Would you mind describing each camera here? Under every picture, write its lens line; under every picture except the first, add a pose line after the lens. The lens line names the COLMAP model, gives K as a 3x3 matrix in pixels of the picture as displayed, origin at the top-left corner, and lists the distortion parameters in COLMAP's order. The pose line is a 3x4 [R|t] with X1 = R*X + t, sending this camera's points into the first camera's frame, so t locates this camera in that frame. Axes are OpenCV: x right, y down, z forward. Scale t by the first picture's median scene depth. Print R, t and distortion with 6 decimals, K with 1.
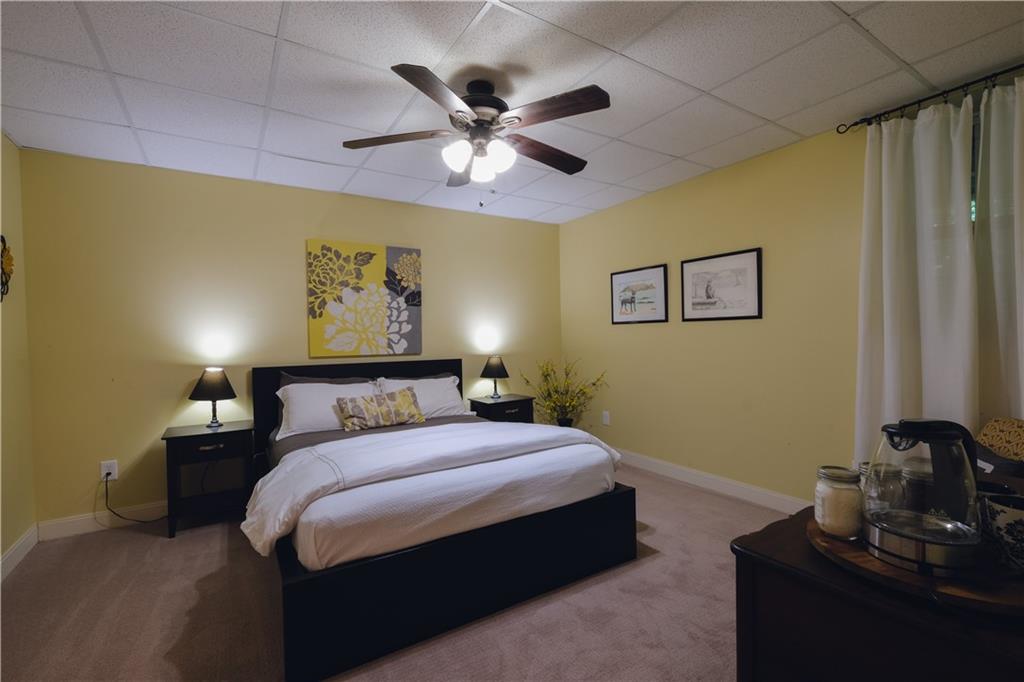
lens RADIAL K [[454.4, 0, 512.0], [0, 454.4, 341.0], [0, 0, 1]] dist [-0.000878, 0.000051]
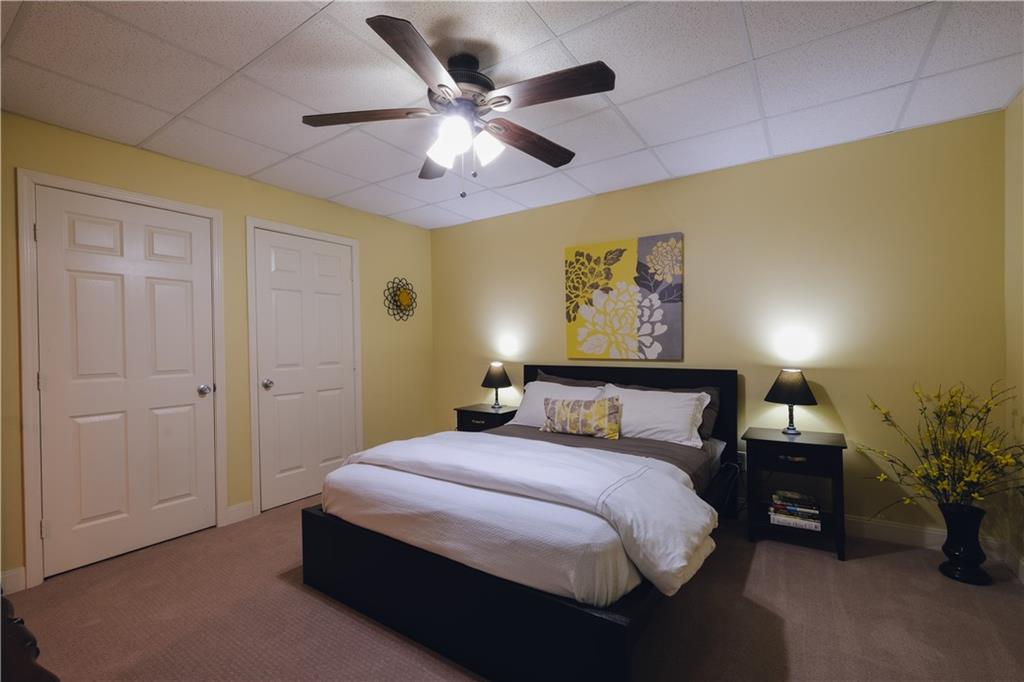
lens RADIAL K [[454.4, 0, 512.0], [0, 454.4, 341.0], [0, 0, 1]] dist [-0.000878, 0.000051]
pose [[0.391401, 0.007800, -0.920187, 0.467863], [-0.006424, 0.999963, 0.005744, -0.010208], [0.920198, 0.003663, 0.391436, 0.438618]]
